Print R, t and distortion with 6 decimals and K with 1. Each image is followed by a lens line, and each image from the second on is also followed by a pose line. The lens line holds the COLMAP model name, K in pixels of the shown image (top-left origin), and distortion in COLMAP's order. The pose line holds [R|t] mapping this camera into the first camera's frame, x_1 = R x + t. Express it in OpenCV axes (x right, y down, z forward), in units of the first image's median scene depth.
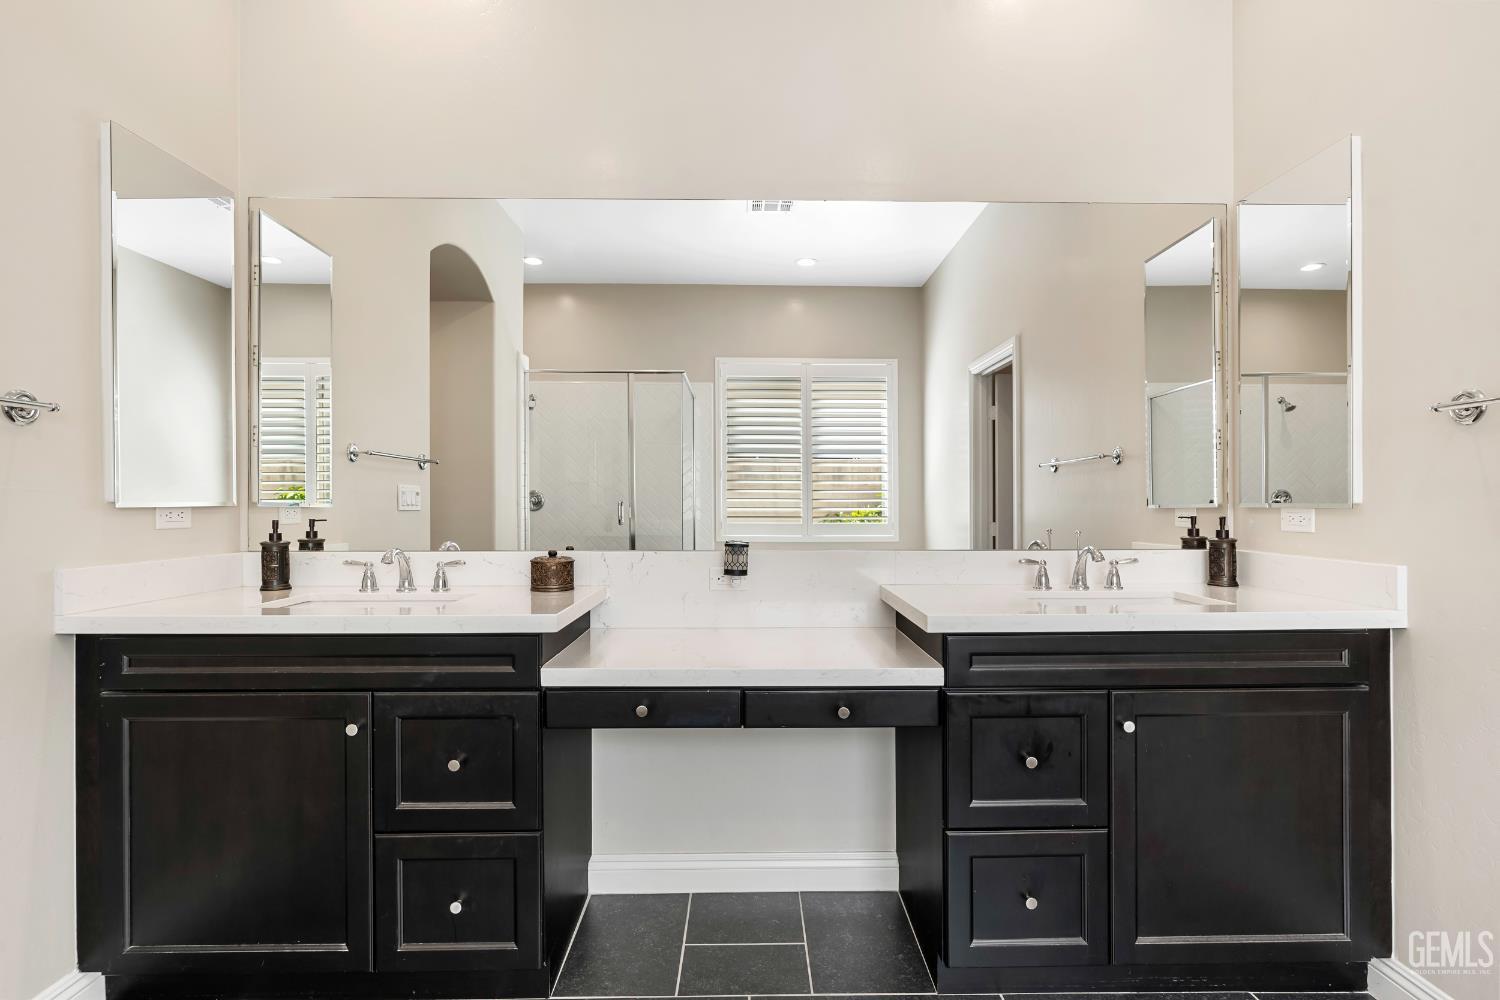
lens RADIAL K [[720.4, 0, 740.1], [0, 720.4, 511.4], [0, 0, 1]] dist [-0.007028, 0.001444]
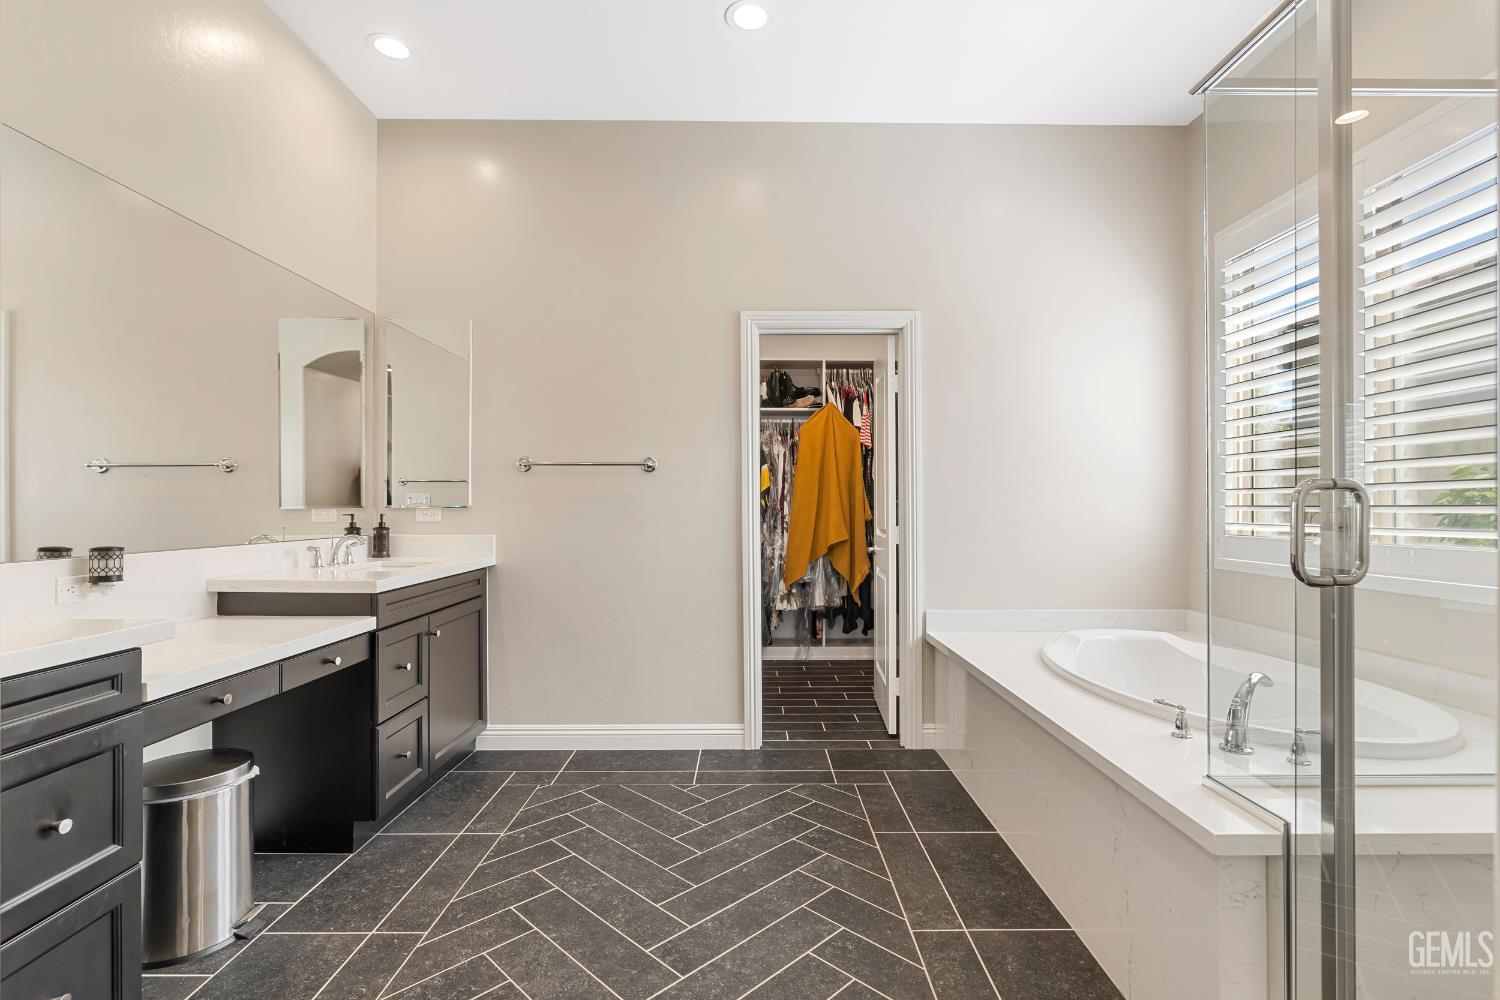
lens RADIAL K [[720.4, 0, 744.7], [0, 720.4, 506.3], [0, 0, 1]] dist [-0.007028, 0.001444]
pose [[0.026167, 0.001708, 0.999656, -0.908228], [0.004269, 0.999989, -0.001820, -0.002938], [-0.999648, 0.004315, 0.026159, 0.159468]]
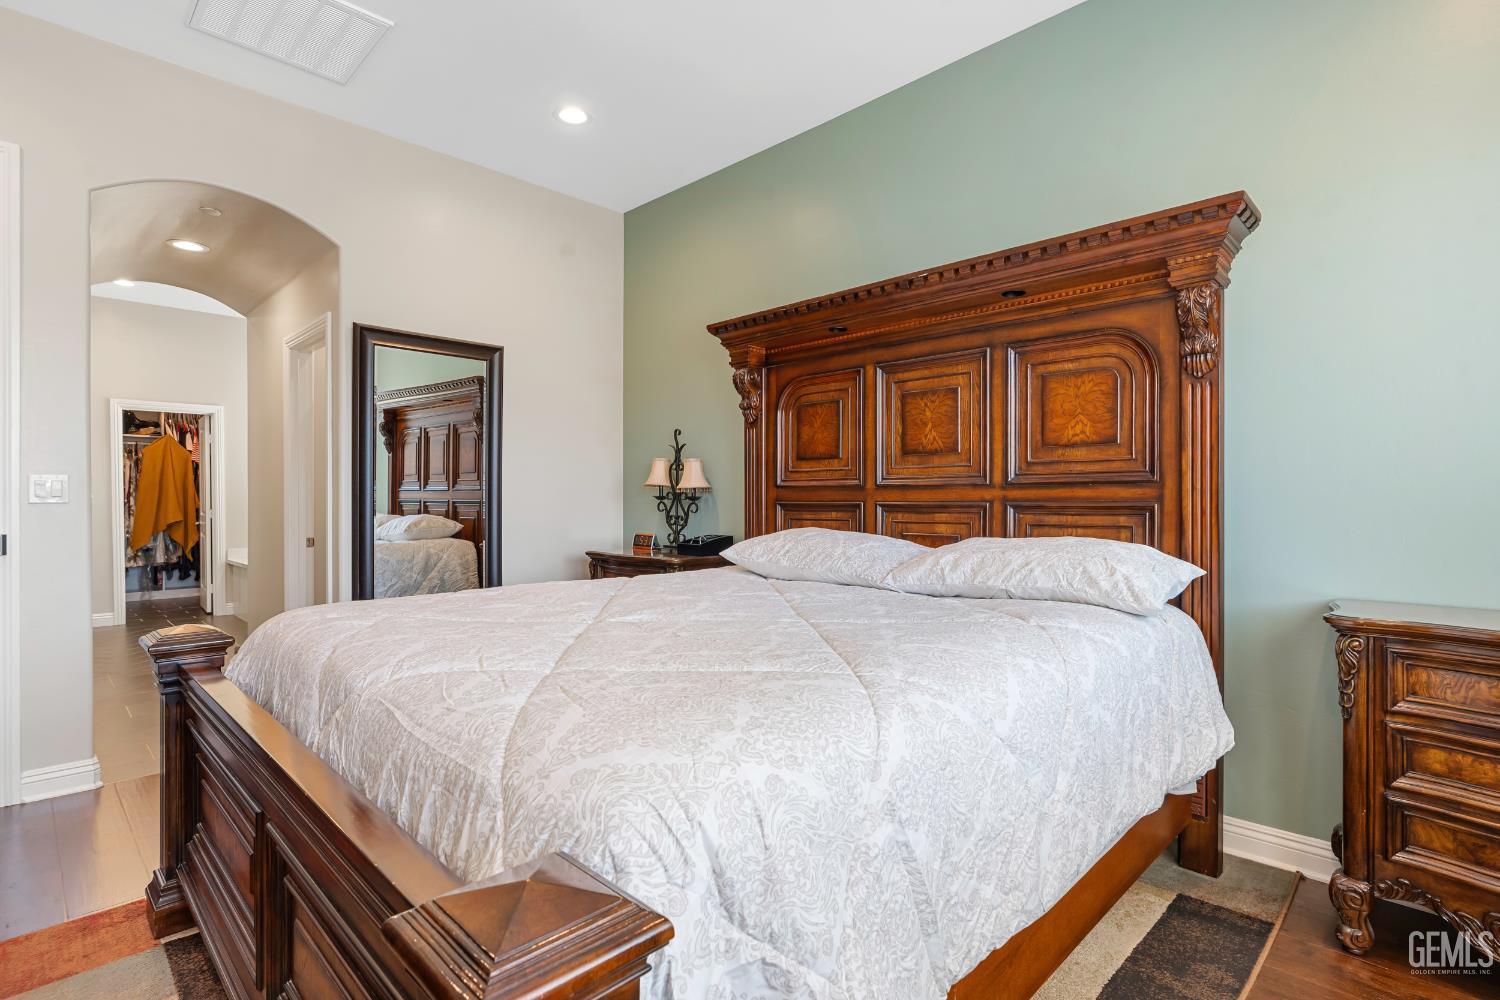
lens RADIAL K [[720.4, 0, 741.4], [0, 720.4, 500.7], [0, 0, 1]] dist [-0.007028, 0.001444]
pose [[-0.696656, 0.001604, 0.717403, -3.275652], [0.007812, 0.999955, 0.005350, 0.002322], [-0.717363, 0.009331, -0.696637, 0.401104]]
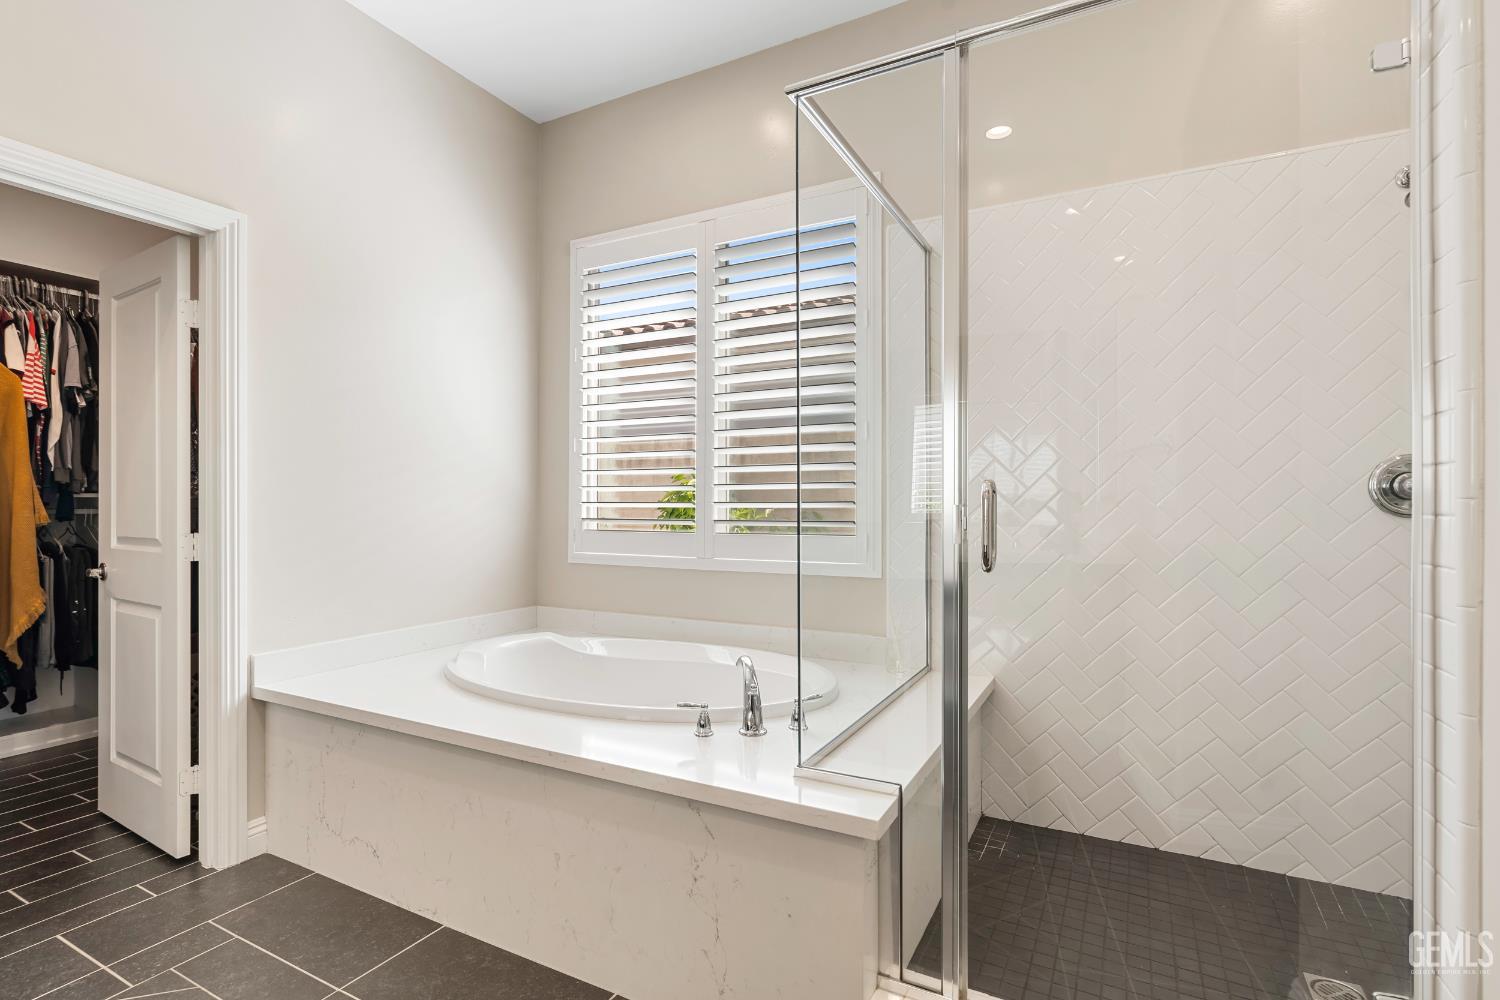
lens RADIAL K [[720.4, 0, 756.0], [0, 720.4, 501.6], [0, 0, 1]] dist [-0.007028, 0.001444]
pose [[-0.872919, 0.003056, 0.487856, -0.517278], [0.004209, 0.999990, 0.001266, -0.003982], [-0.487847, 0.003159, -0.872923, 0.368587]]
